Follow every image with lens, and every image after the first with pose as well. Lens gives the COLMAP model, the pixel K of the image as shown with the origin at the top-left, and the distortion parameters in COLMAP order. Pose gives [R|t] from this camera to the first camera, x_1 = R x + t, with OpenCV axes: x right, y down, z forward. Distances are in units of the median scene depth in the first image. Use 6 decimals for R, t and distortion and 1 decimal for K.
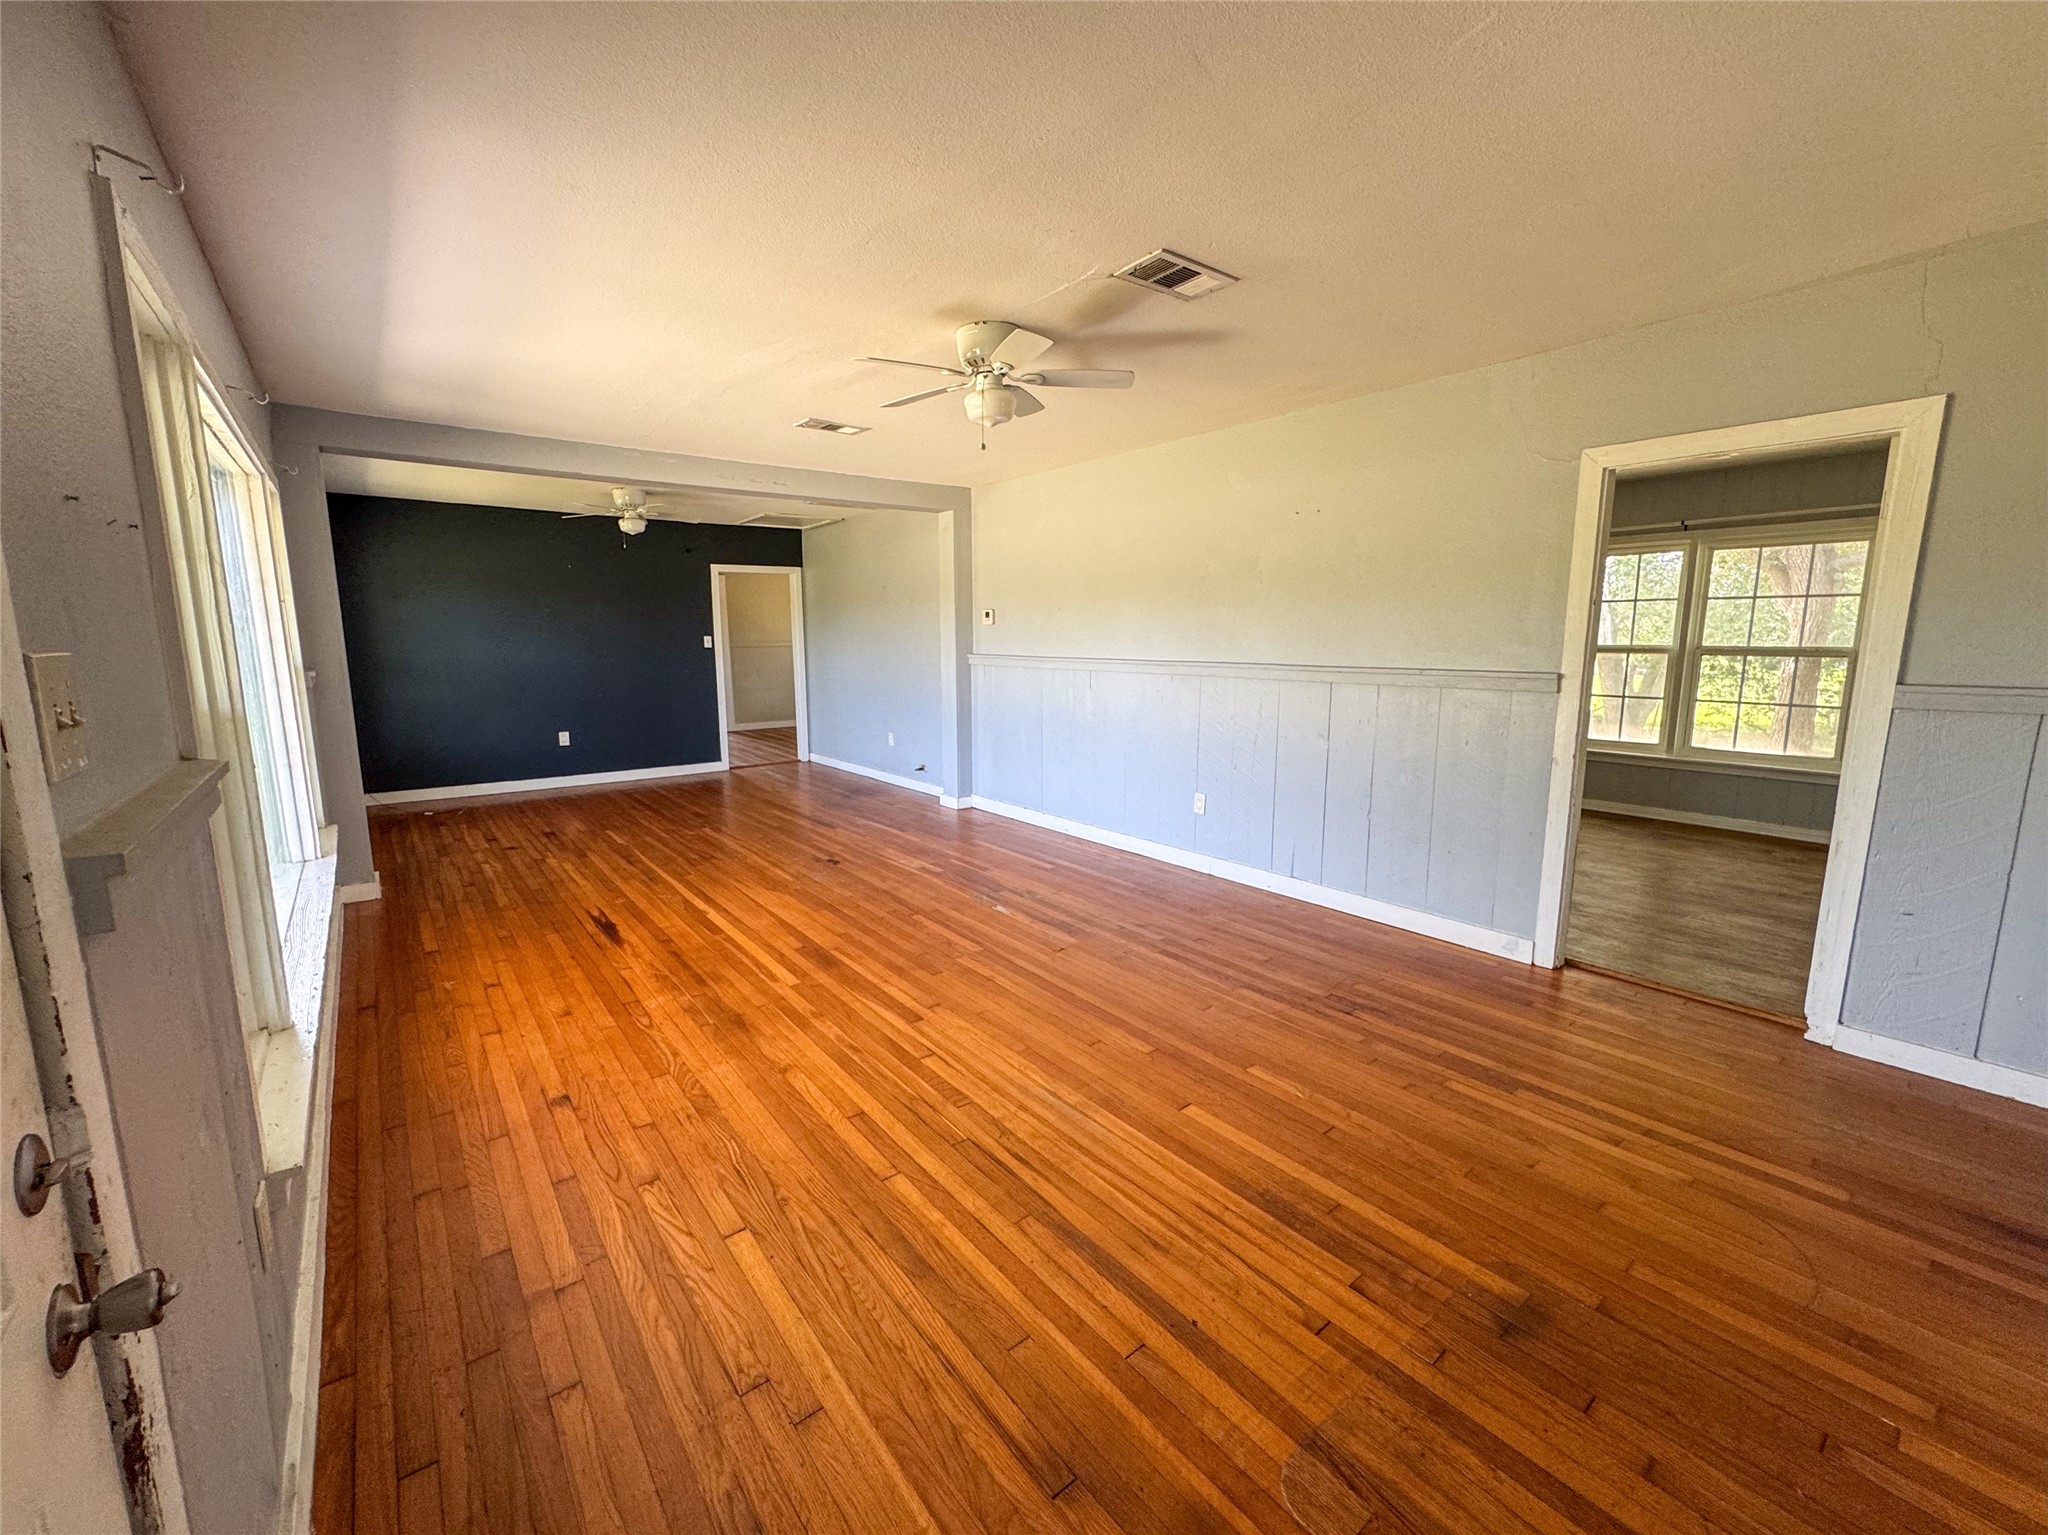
lens RADIAL K [[821.5, 0, 1026.1], [0, 821.5, 763.3], [0, 0, 1]] dist [-0.005843, 0.000209]
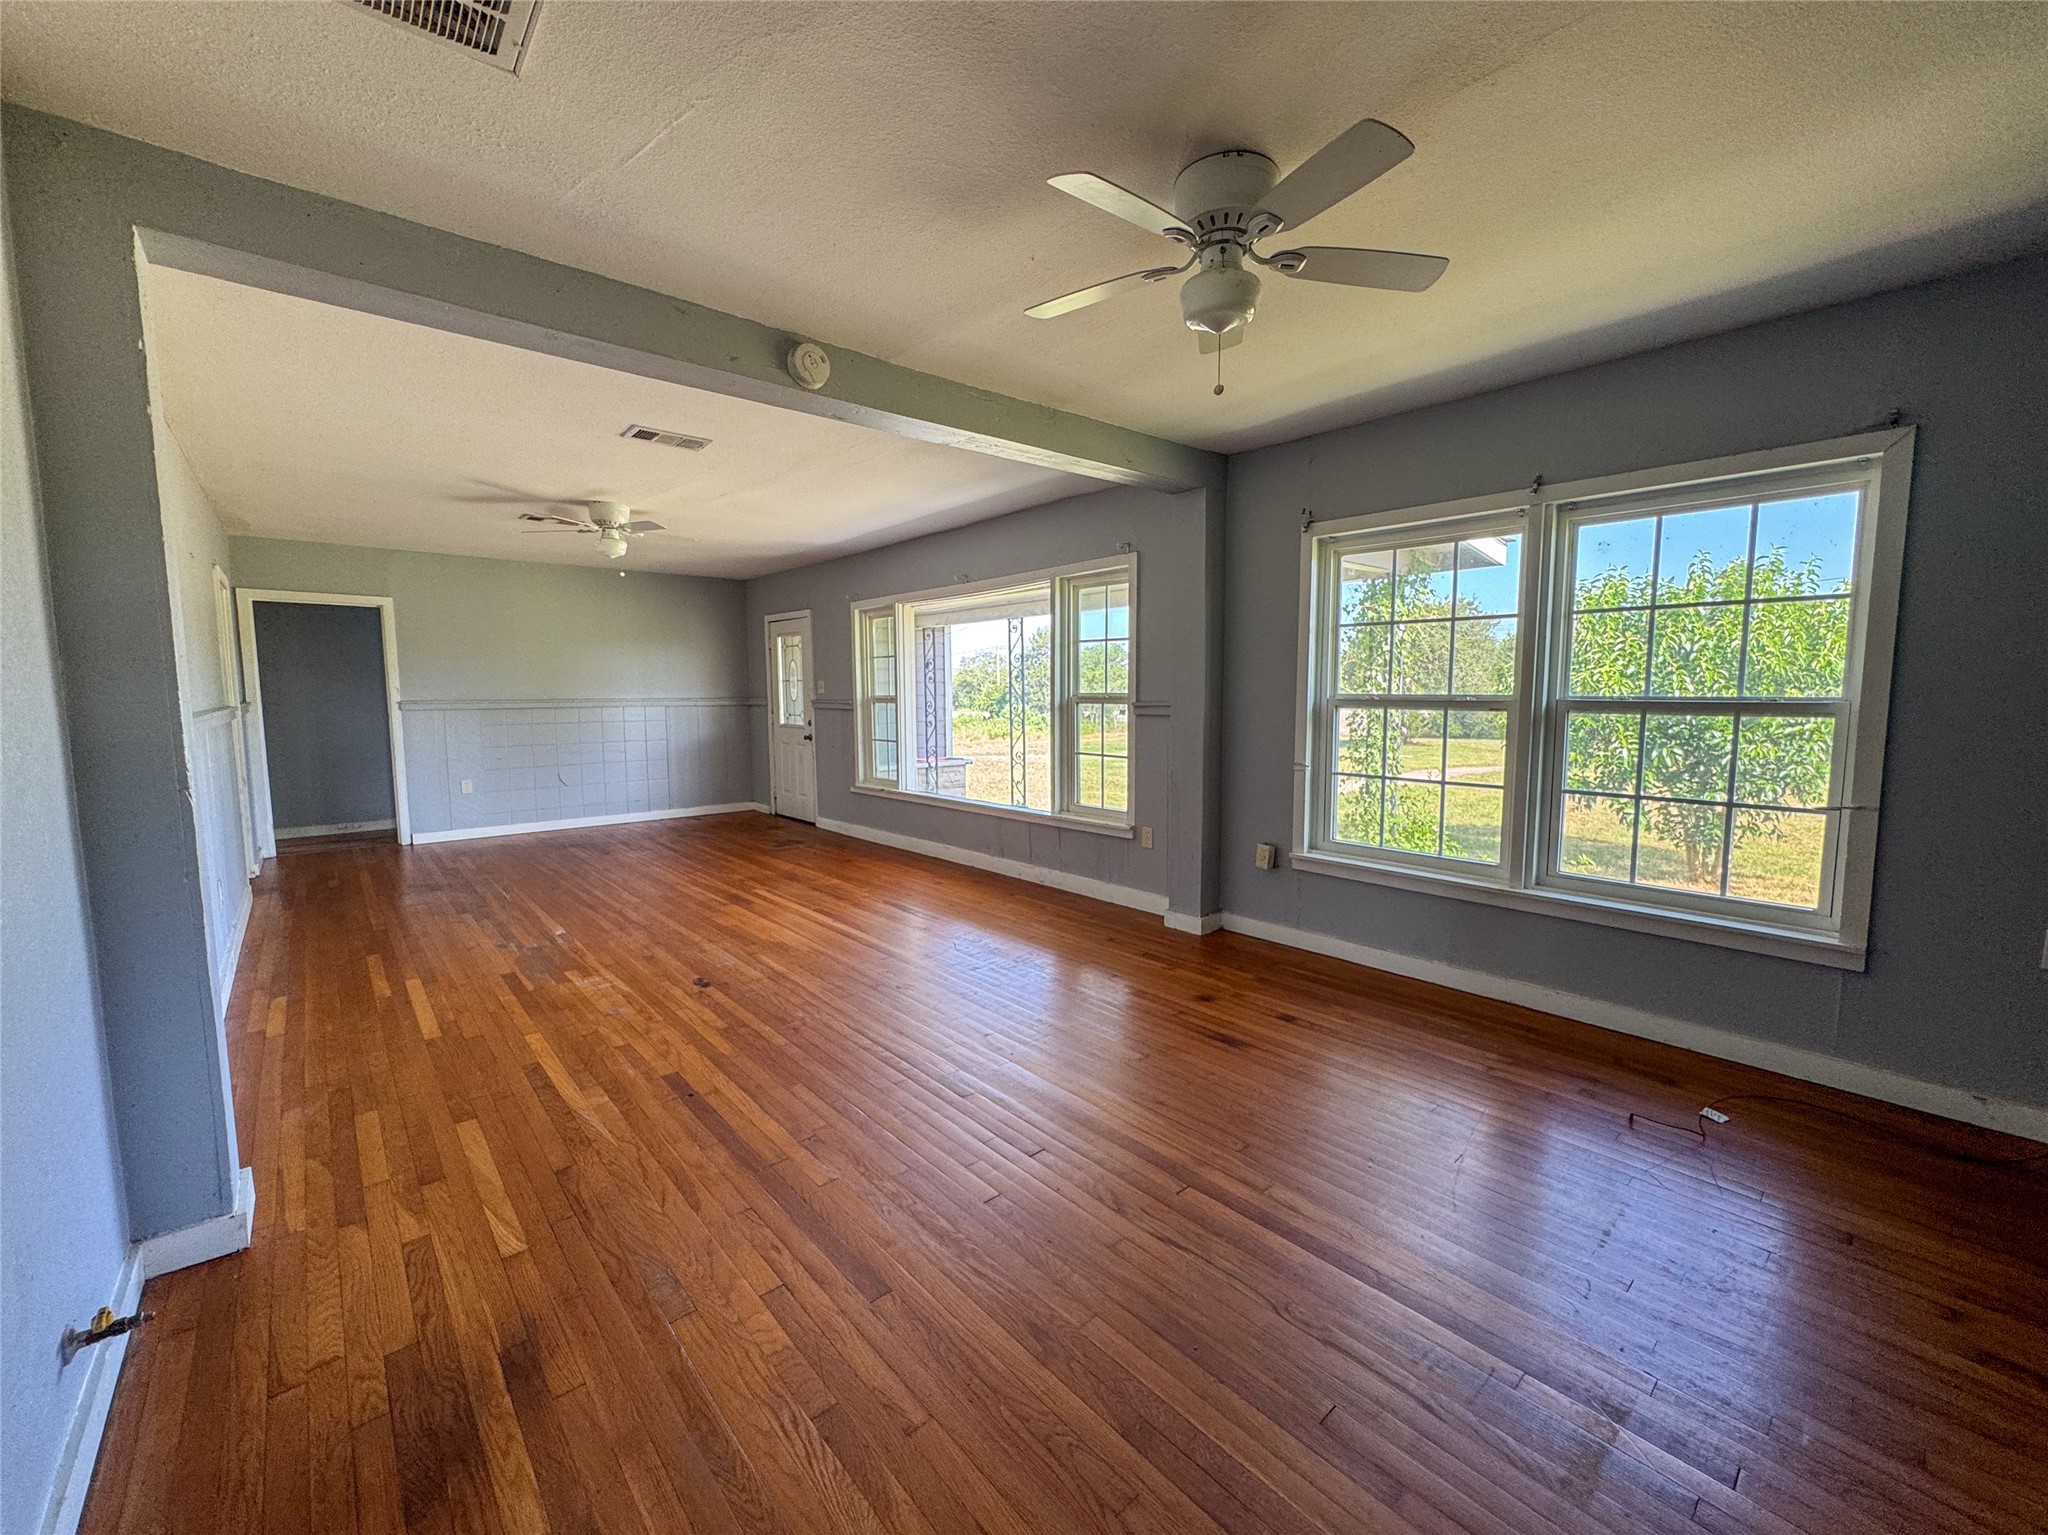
lens RADIAL K [[821.5, 0, 1026.1], [0, 821.5, 763.3], [0, 0, 1]] dist [-0.005843, 0.000209]
pose [[-0.998574, 0.014892, -0.051272, -0.639702], [0.001579, 0.968130, 0.250443, -0.329339], [0.053367, 0.250004, -0.966773, 2.193769]]
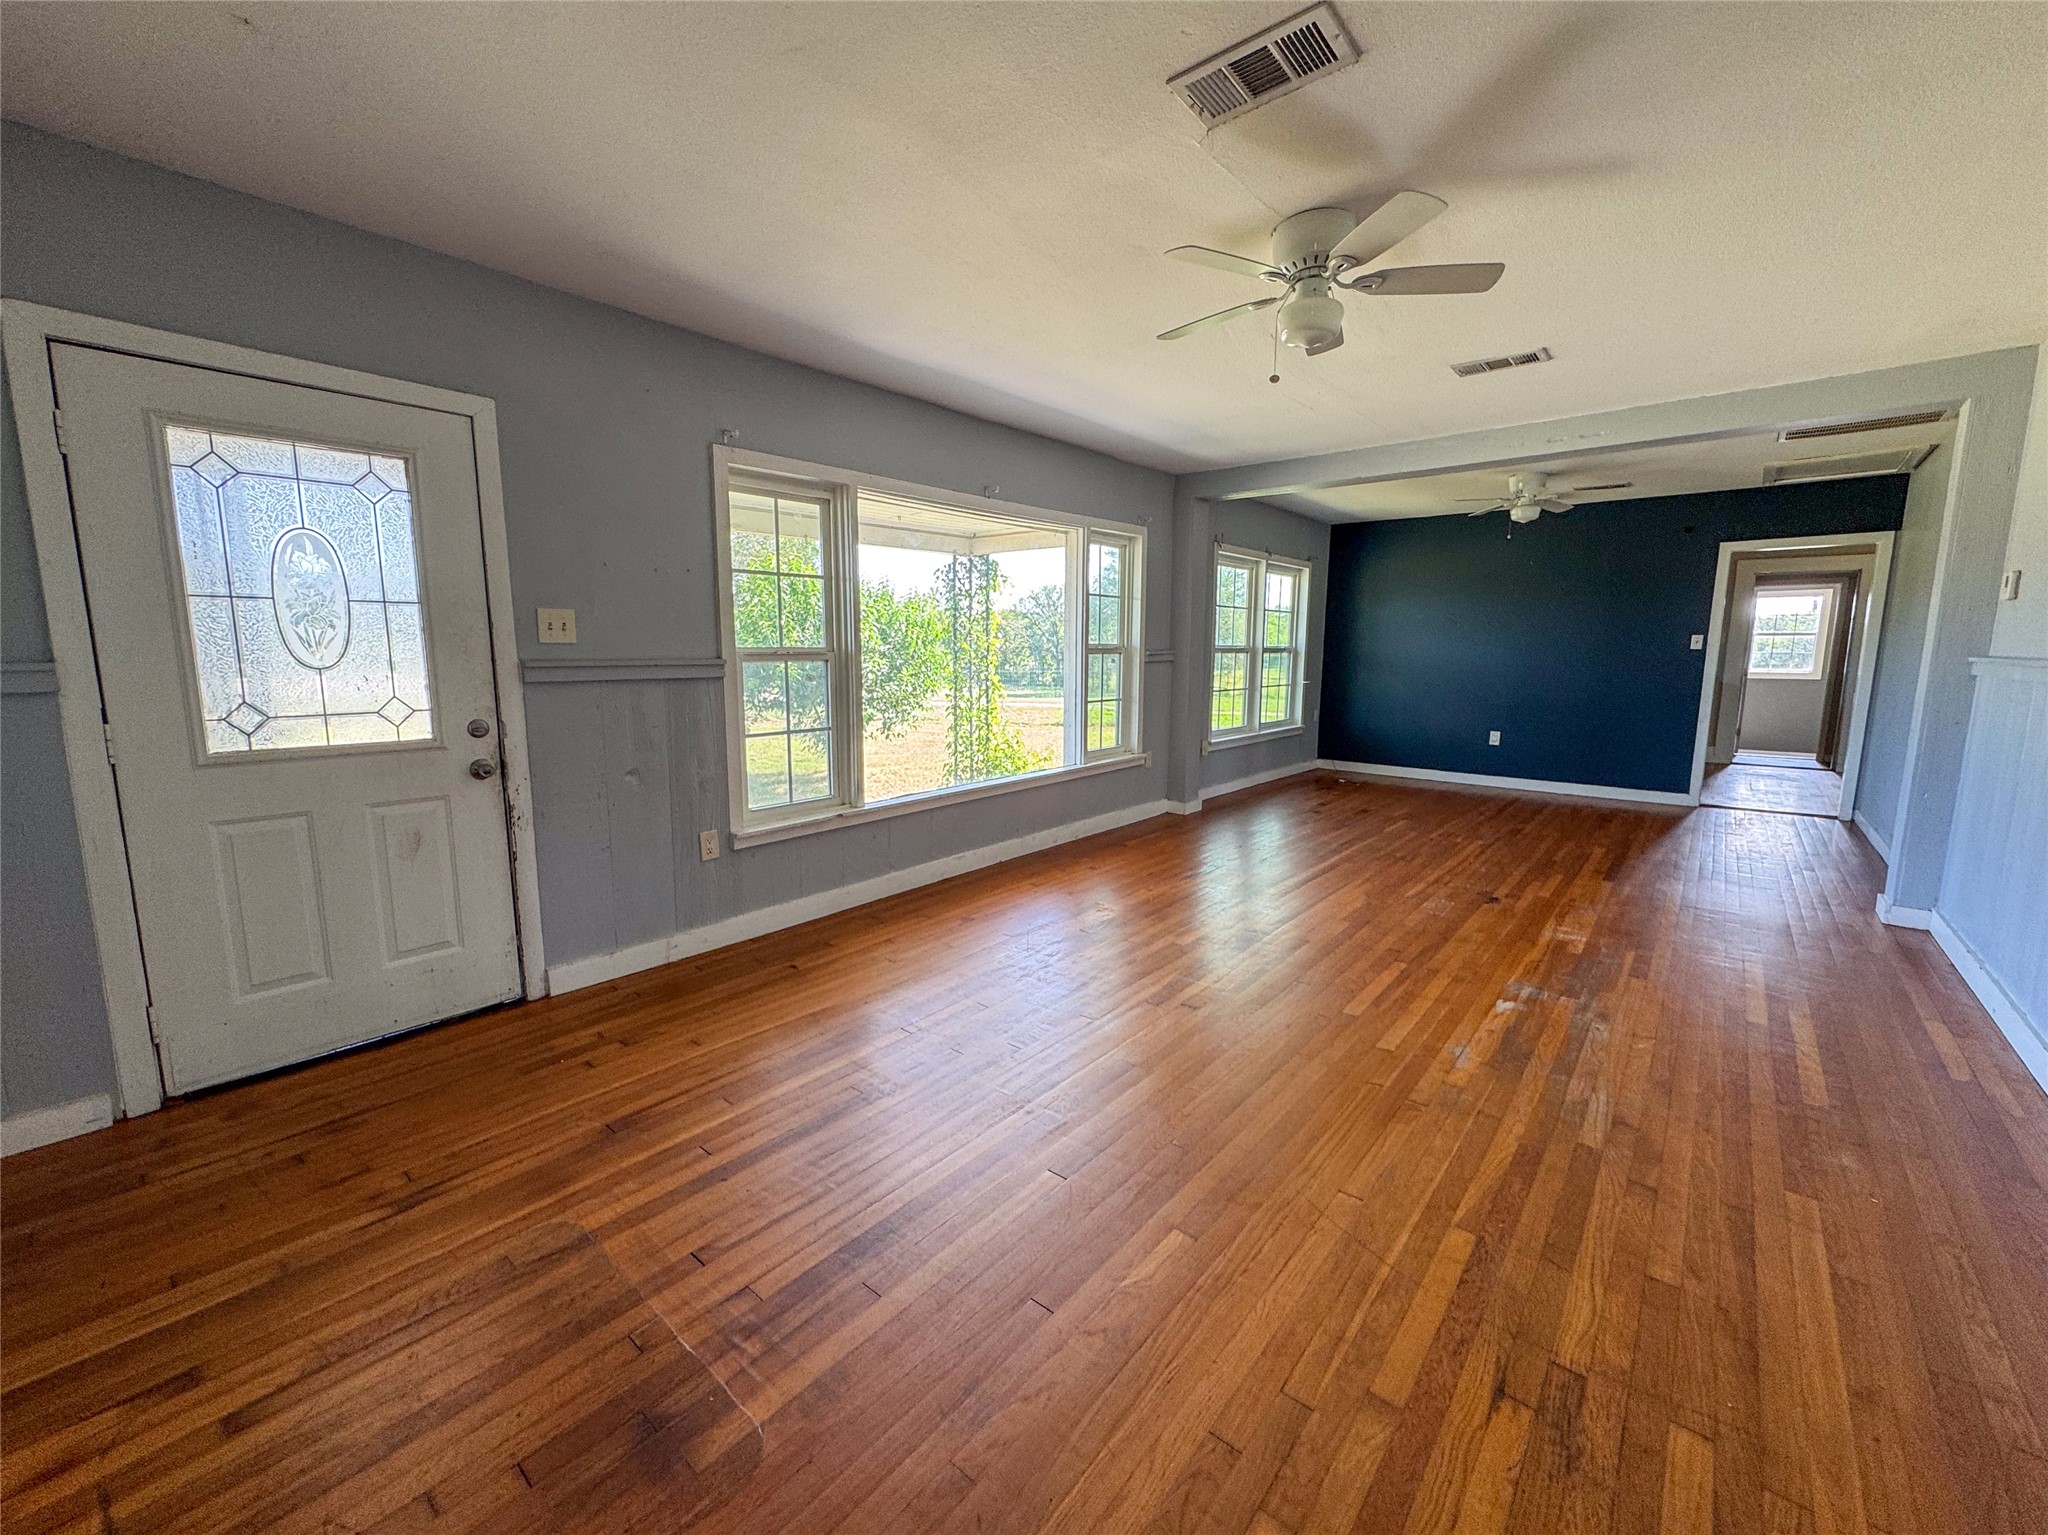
lens RADIAL K [[821.5, 0, 1026.1], [0, 821.5, 763.3], [0, 0, 1]] dist [-0.005843, 0.000209]
pose [[0.199042, 0.141927, -0.969659, 0.579042], [-0.158587, 0.981081, 0.111045, -0.039751], [0.967074, 0.131672, 0.217784, 0.470928]]
